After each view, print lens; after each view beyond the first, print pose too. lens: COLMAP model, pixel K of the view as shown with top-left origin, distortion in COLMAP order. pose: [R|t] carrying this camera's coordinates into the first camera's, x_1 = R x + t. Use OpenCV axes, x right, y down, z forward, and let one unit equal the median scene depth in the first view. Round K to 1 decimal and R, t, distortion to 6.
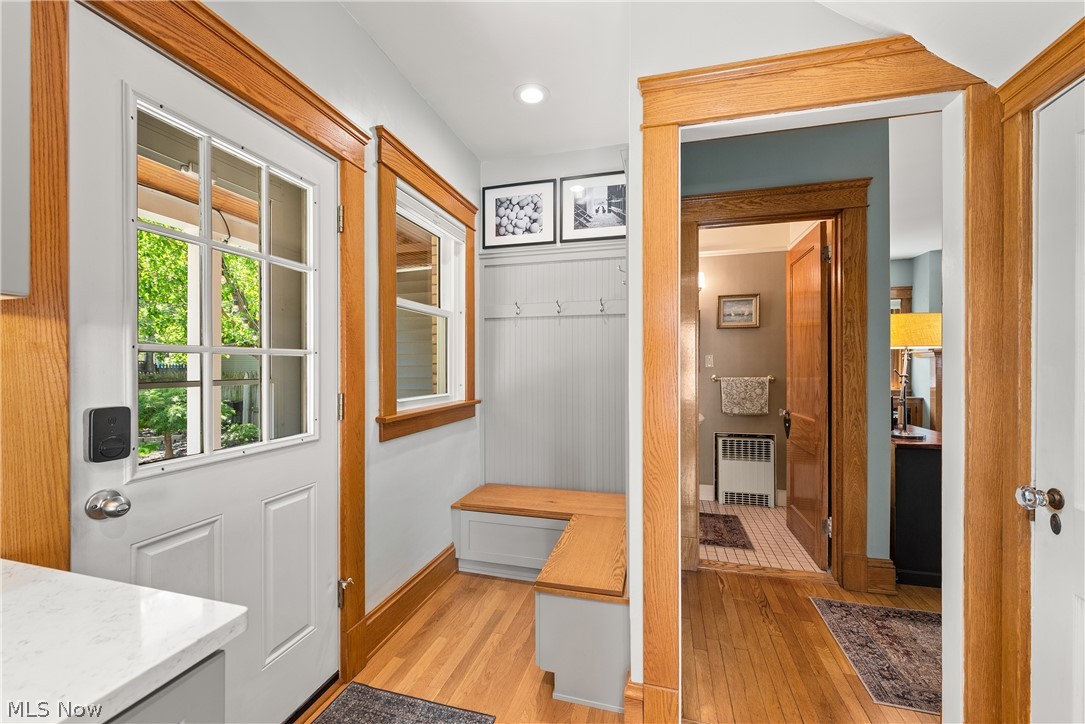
lens RADIAL K [[428.4, 0, 543.0], [0, 428.4, 363.3], [0, 0, 1]] dist [-0.001575, -0.000177]
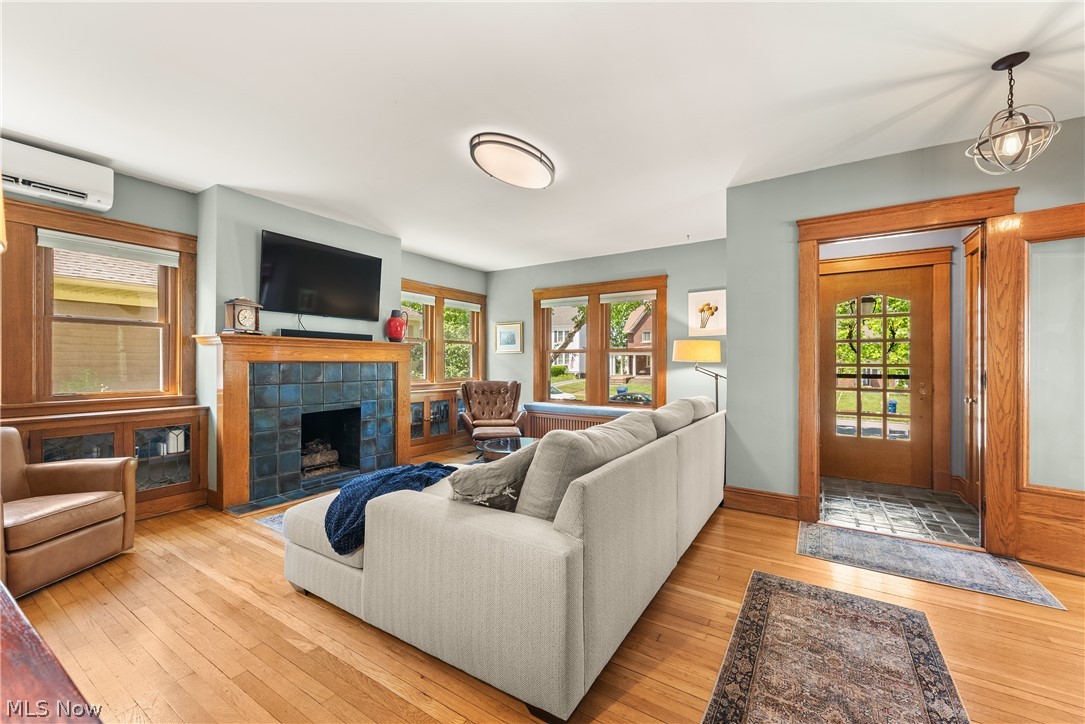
lens RADIAL K [[435.3, 0, 538.3], [0, 435.3, 366.1], [0, 0, 1]] dist [0.001715, 0.000023]
pose [[0.288297, -0.015754, 0.957412, 0.408469], [0.006935, 0.999873, 0.014365, 0.013695], [-0.957516, 0.002498, 0.288369, 0.338519]]
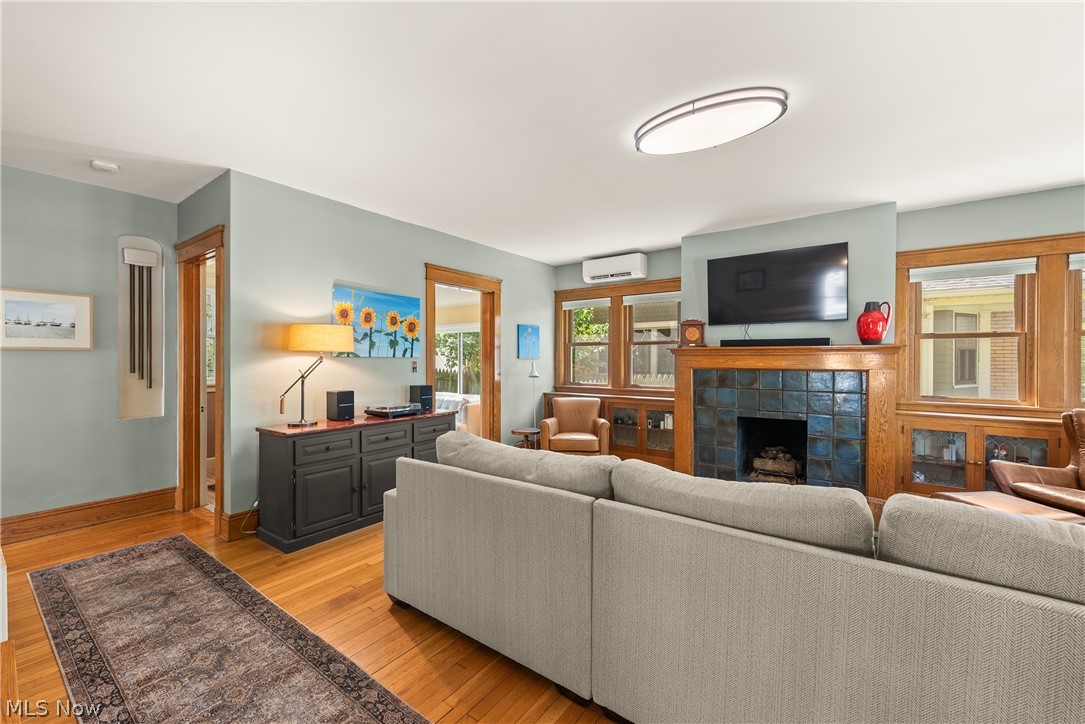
lens RADIAL K [[435.3, 0, 538.8], [0, 435.3, 360.6], [0, 0, 1]] dist [0.001715, 0.000023]
pose [[0.934503, -0.005119, -0.355919, 0.958235], [0.003168, 0.999977, -0.006062, 0.002852], [0.355941, 0.004537, 0.934497, 0.045392]]
